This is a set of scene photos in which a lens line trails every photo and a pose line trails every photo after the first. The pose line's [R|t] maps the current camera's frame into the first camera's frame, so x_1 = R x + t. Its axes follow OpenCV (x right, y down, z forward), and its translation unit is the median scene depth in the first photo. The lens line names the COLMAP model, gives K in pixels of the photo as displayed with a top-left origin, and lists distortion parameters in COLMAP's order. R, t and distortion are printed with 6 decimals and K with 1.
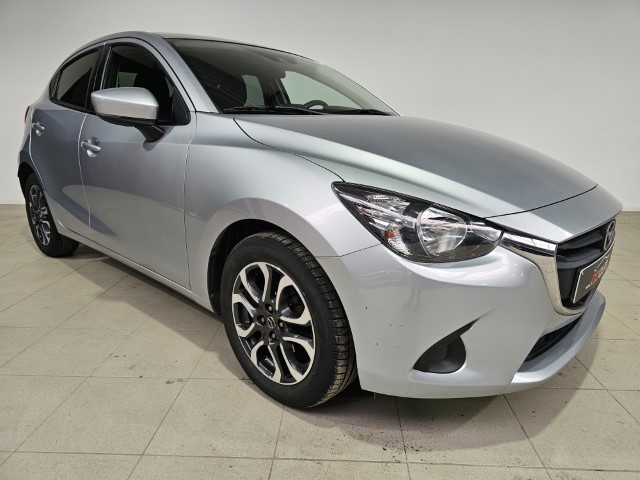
lens RADIAL K [[449.3, 0, 326.3], [0, 449.3, 239.8], [0, 0, 1]] dist [0.035721, -0.045335]
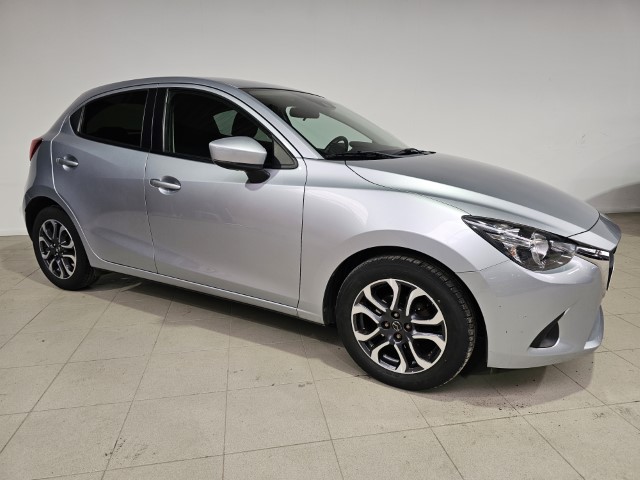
lens RADIAL K [[449.3, 0, 317.5], [0, 449.3, 245.1], [0, 0, 1]] dist [0.035721, -0.045335]
pose [[0.973915, -0.060191, 0.218786, -0.611157], [0.061840, 0.998086, -0.000691, -0.057940], [-0.218325, 0.014203, 0.975773, -0.195674]]
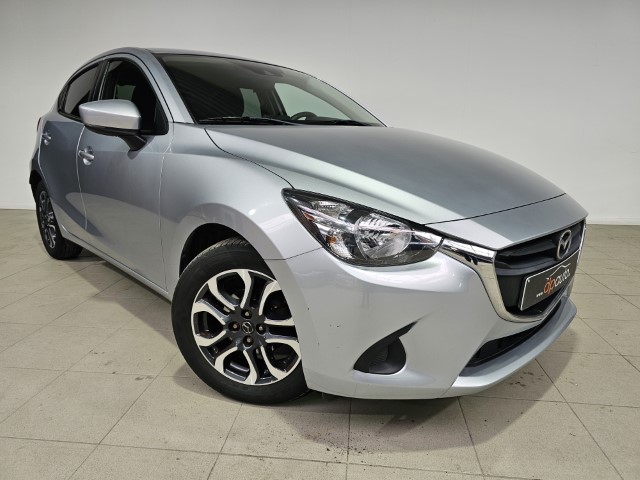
lens RADIAL K [[449.3, 0, 320.7], [0, 449.3, 235.7], [0, 0, 1]] dist [0.035721, -0.045335]
pose [[0.997988, 0.014688, -0.061672, 0.146312], [-0.016618, 0.999385, -0.030891, 0.010882], [0.061180, 0.031853, 0.997618, -0.033450]]
